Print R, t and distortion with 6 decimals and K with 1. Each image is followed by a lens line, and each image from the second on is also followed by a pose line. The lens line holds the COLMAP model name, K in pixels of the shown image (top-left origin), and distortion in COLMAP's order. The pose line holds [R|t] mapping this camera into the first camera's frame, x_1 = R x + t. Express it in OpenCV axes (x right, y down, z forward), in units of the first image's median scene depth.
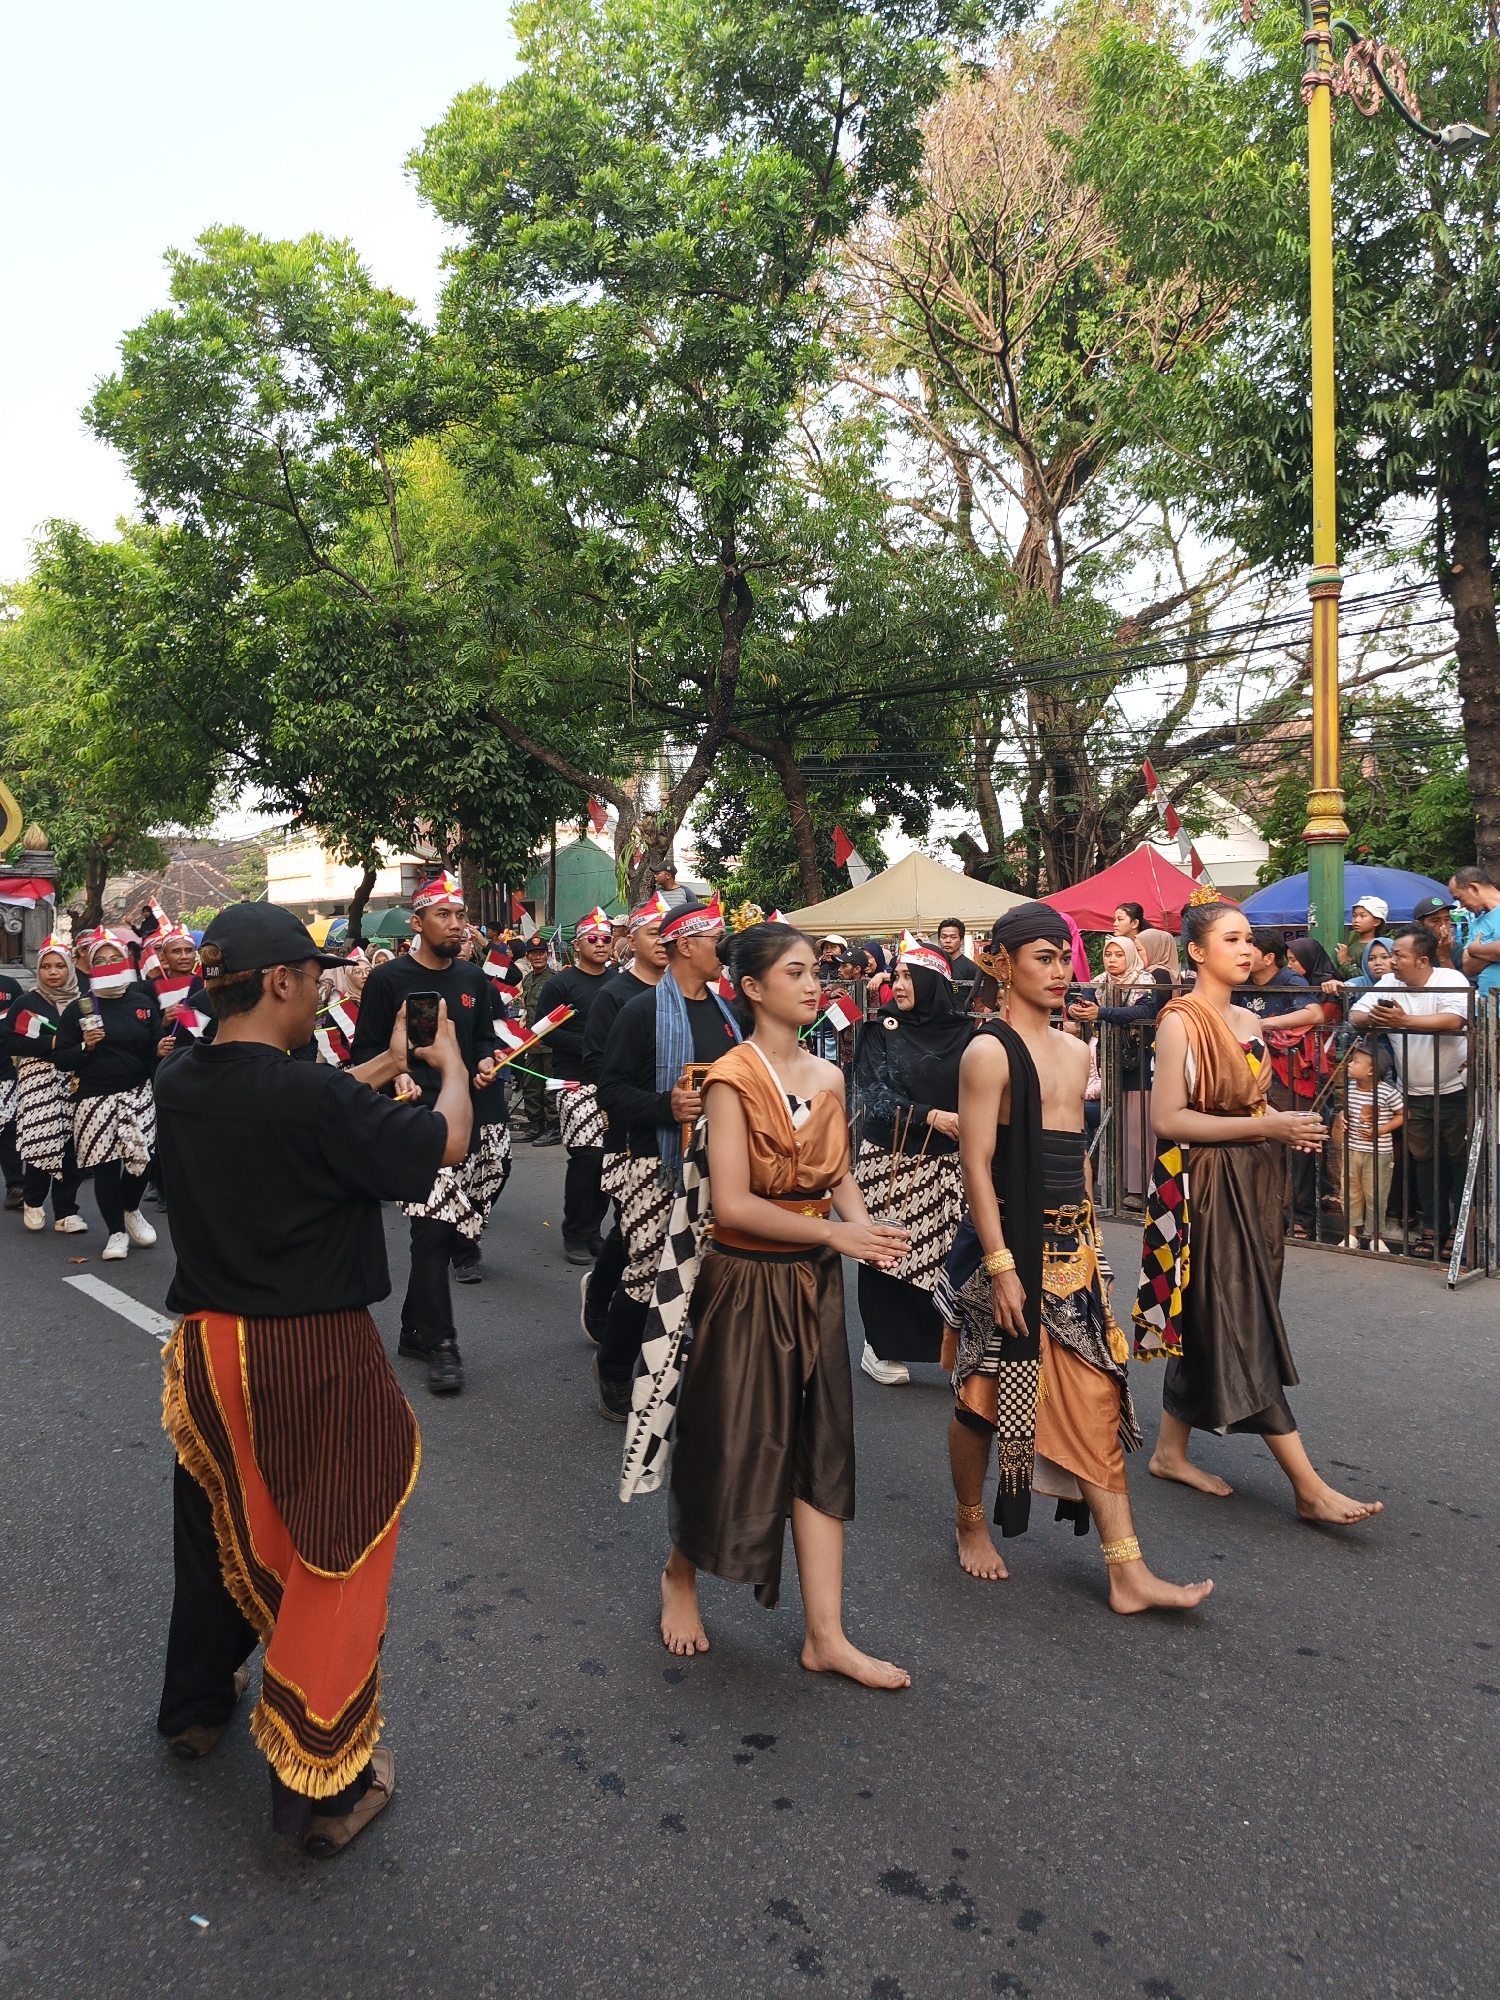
lens RADIAL K [[1405.6, 0, 764.4], [0, 1405.6, 993.1], [0, 0, 1]] dist [0.052558, -0.057688]
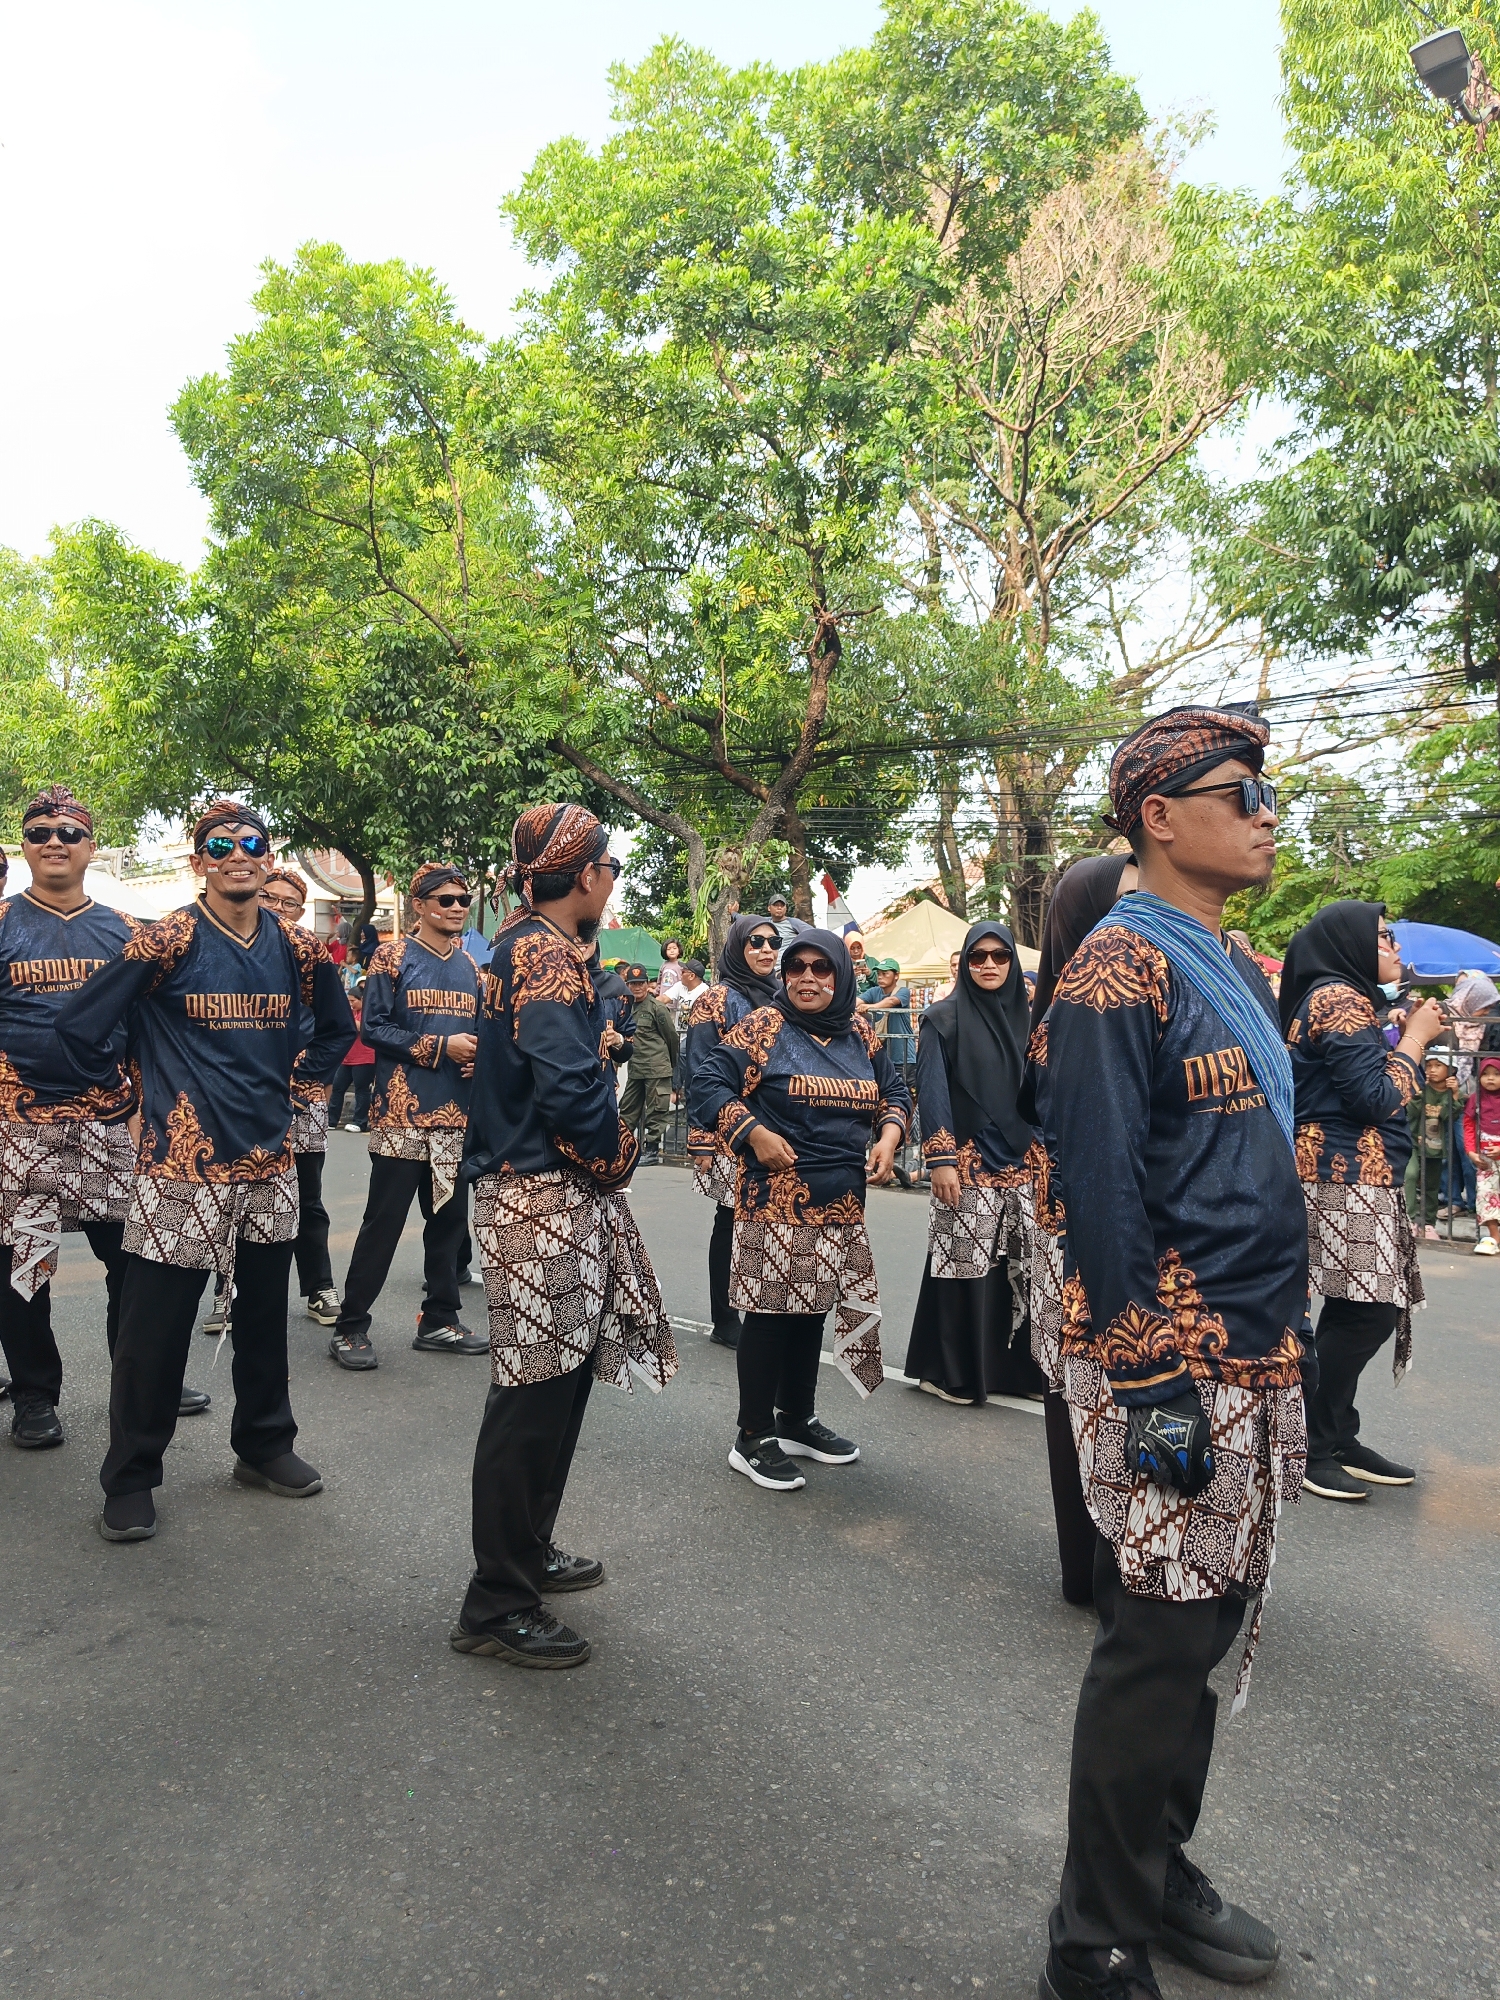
lens RADIAL K [[1405.6, 0, 764.4], [0, 1405.6, 993.1], [0, 0, 1]] dist [0.052558, -0.057688]
pose [[0.989641, 0.026606, 0.141077, -0.142688], [-0.020510, 0.998799, -0.044491, 0.014119], [-0.142092, 0.041137, 0.988998, 0.001248]]
